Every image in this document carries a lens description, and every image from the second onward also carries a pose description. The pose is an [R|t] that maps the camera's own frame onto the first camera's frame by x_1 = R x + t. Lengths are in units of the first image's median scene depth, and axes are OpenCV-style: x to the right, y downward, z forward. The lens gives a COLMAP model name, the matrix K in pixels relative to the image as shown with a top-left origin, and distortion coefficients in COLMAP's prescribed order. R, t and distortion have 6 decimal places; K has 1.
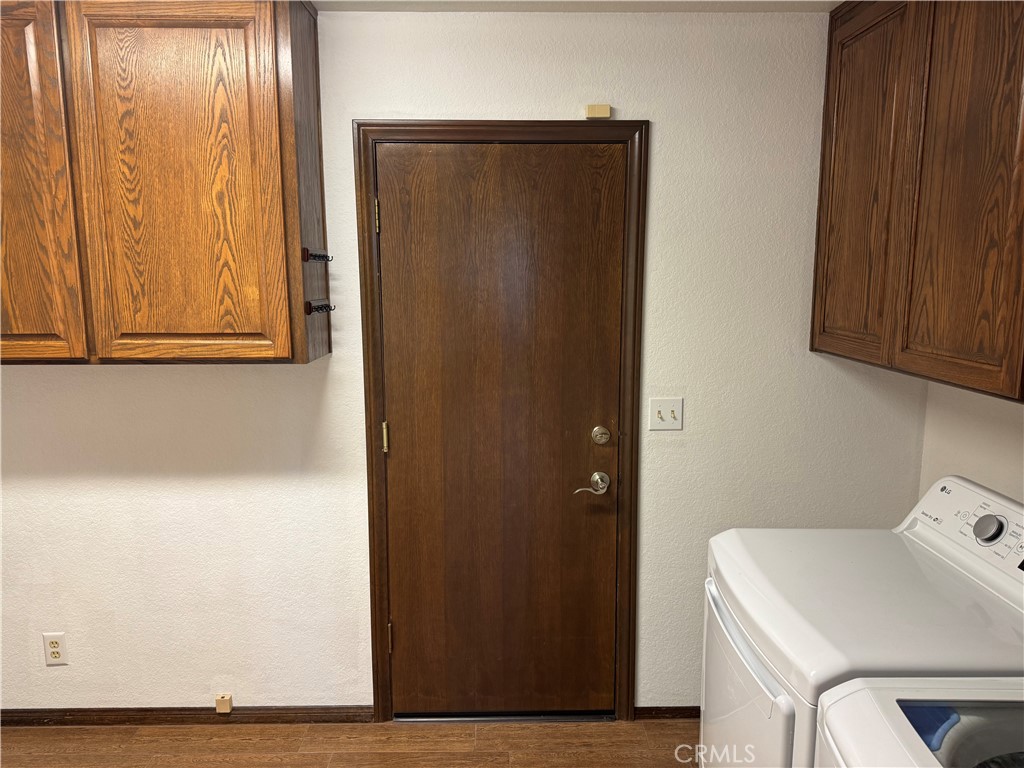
lens RADIAL K [[719.9, 0, 506.4], [0, 719.9, 384.1], [0, 0, 1]] dist [0.077343, -0.086000]
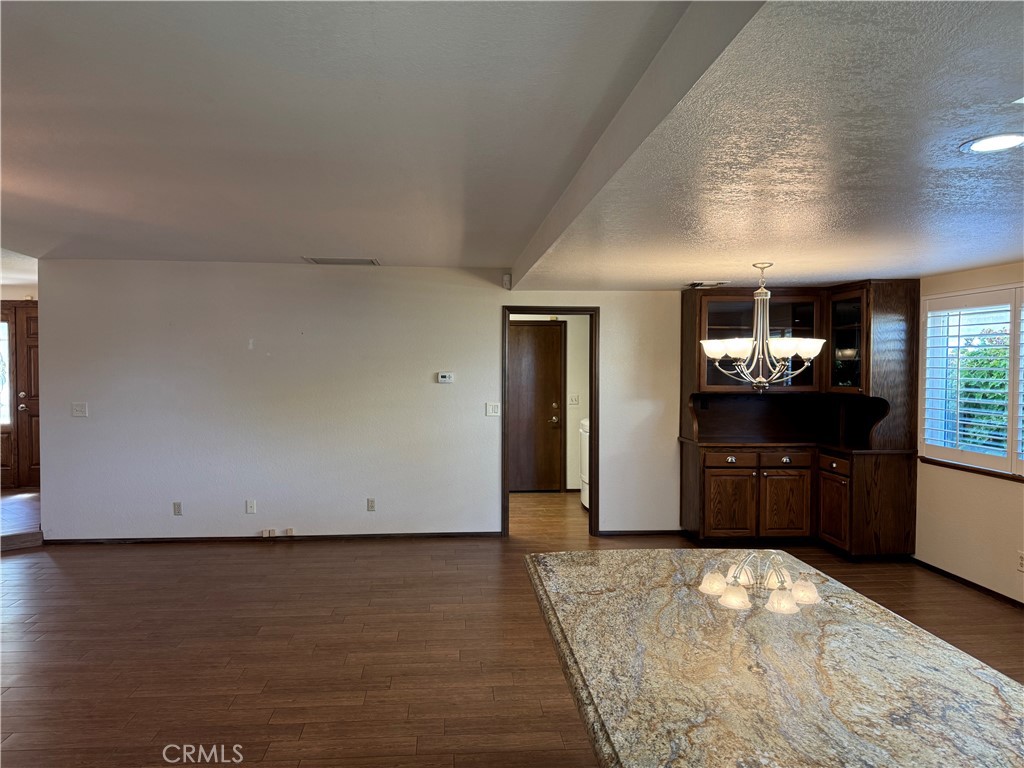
lens RADIAL K [[719.9, 0, 523.5], [0, 719.9, 382.9], [0, 0, 1]] dist [0.077343, -0.086000]
pose [[0.996462, 0.002929, 0.083997, -0.379633], [0.008202, 0.991234, -0.131862, 0.504898], [-0.083647, 0.132085, 0.987703, -2.946369]]
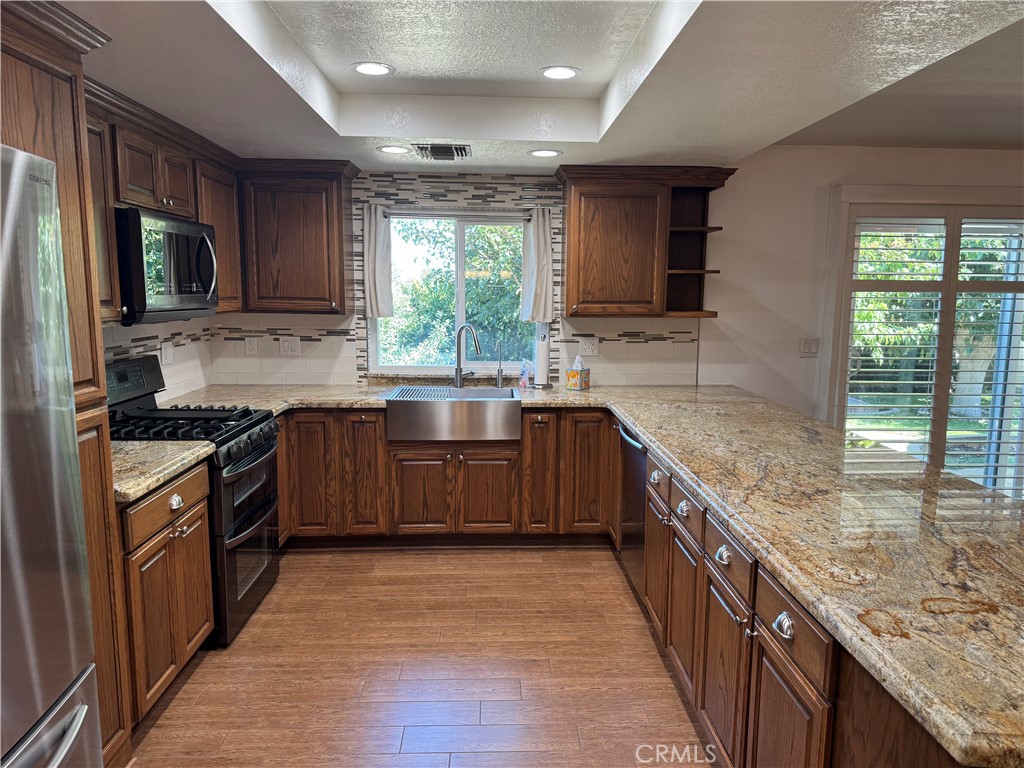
lens RADIAL K [[719.9, 0, 521.5], [0, 719.9, 390.2], [0, 0, 1]] dist [0.077343, -0.086000]
pose [[-0.999617, -0.003154, -0.027507, 0.501523], [-0.011202, 0.954620, 0.297617, 0.253252], [0.025320, 0.297811, -0.954289, -1.285981]]
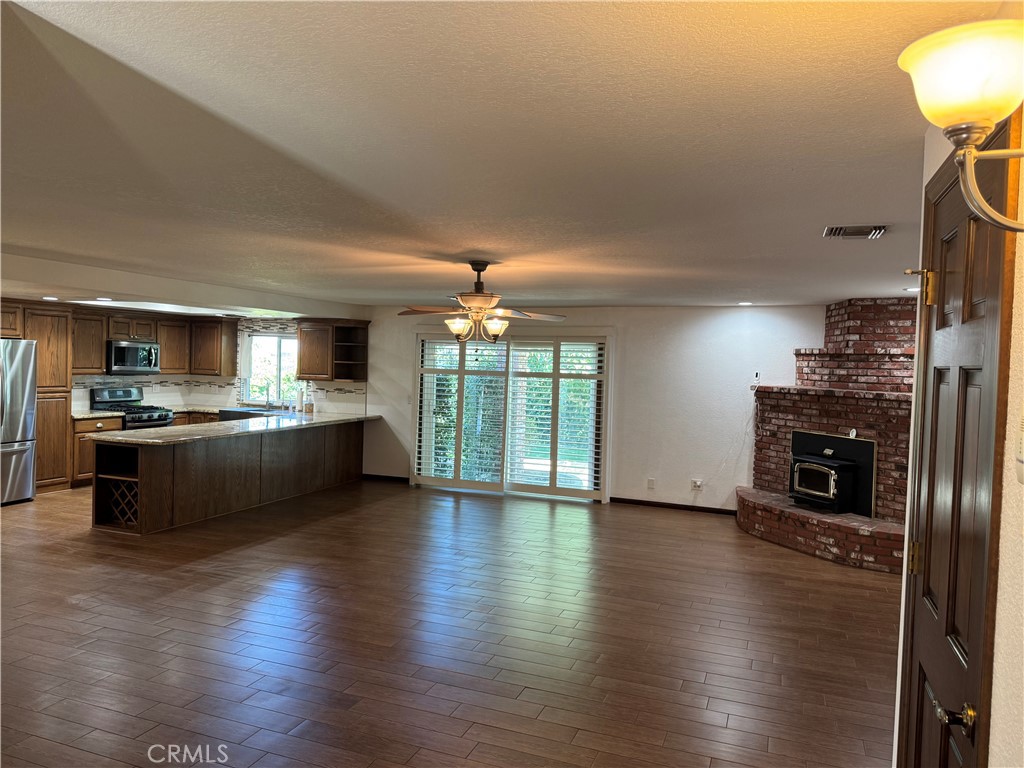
lens RADIAL K [[719.9, 0, 516.0], [0, 719.9, 384.3], [0, 0, 1]] dist [0.077343, -0.086000]
pose [[-0.930908, -0.038219, 0.363250, -2.842460], [0.029483, 0.983403, 0.179025, -0.133763], [-0.364063, 0.177365, -0.914330, 0.609053]]
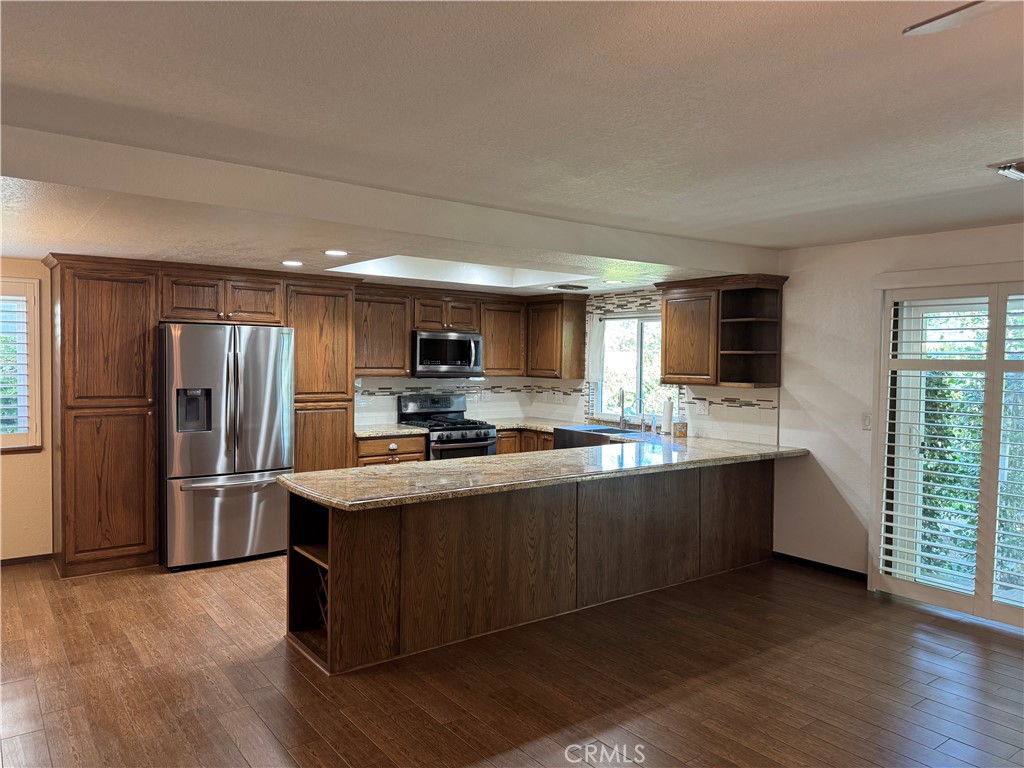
lens RADIAL K [[719.9, 0, 519.8], [0, 719.9, 381.5], [0, 0, 1]] dist [0.077343, -0.086000]
pose [[-0.594786, -0.030782, 0.803294, -1.748640], [0.116350, 0.985449, 0.123911, 0.219111], [-0.795419, 0.167164, -0.582550, -1.117161]]
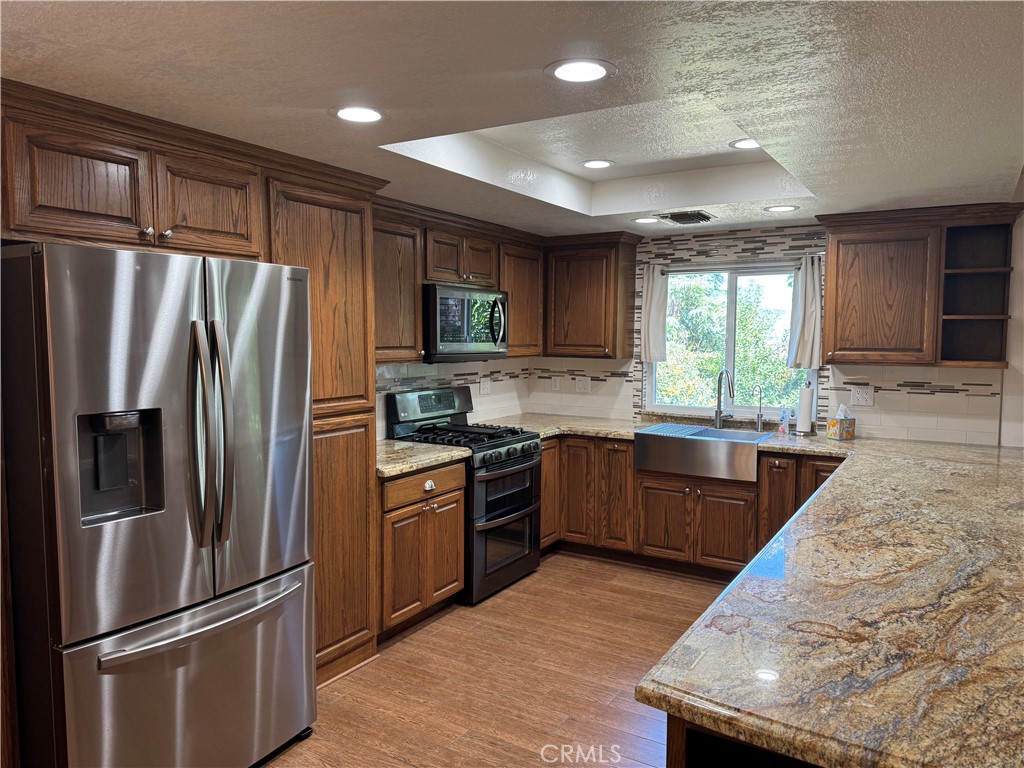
lens RADIAL K [[719.9, 0, 520.7], [0, 719.9, 388.4], [0, 0, 1]] dist [0.077343, -0.086000]
pose [[-0.846905, -0.043260, 0.529982, -0.064097], [0.082329, 0.973999, 0.211062, 0.226252], [-0.525332, 0.222382, -0.821323, -1.153228]]
